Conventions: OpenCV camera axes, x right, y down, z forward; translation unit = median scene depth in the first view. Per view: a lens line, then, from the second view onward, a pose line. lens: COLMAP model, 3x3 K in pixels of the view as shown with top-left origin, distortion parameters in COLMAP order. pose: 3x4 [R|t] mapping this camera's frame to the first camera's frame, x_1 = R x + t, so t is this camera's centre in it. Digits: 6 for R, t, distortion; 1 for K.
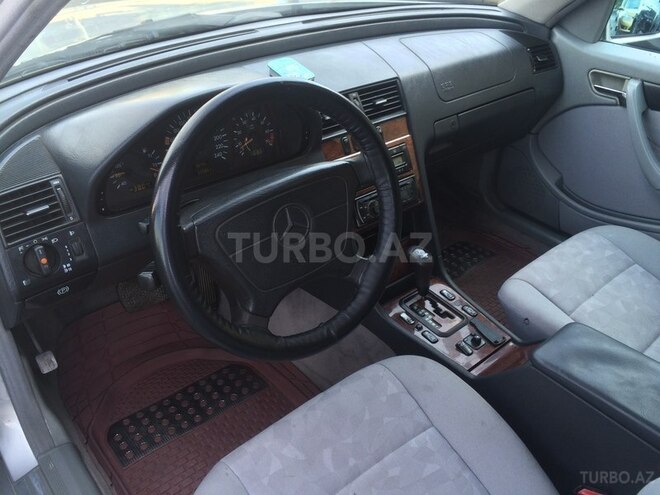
lens RADIAL K [[570.7, 0, 345.0], [0, 570.7, 213.8], [0, 0, 1]] dist [0.100272, -0.132326]
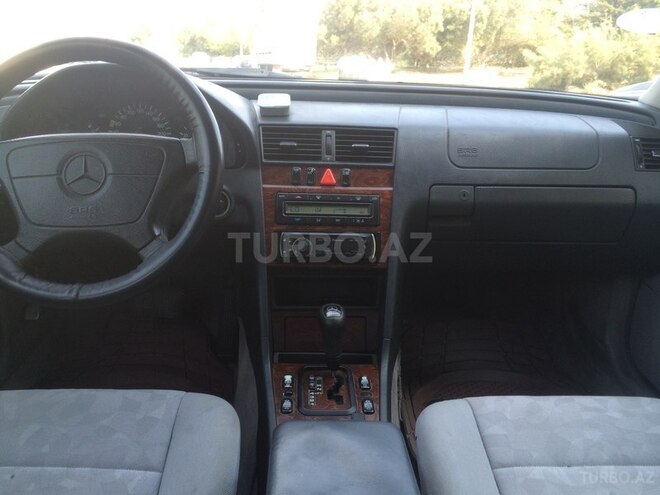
lens RADIAL K [[570.7, 0, 345.0], [0, 570.7, 213.8], [0, 0, 1]] dist [0.100272, -0.132326]
pose [[0.793249, 0.144491, -0.591505, 0.578176], [-0.319162, 0.925959, -0.201829, 0.094204], [0.518547, 0.348887, 0.780632, 0.301518]]
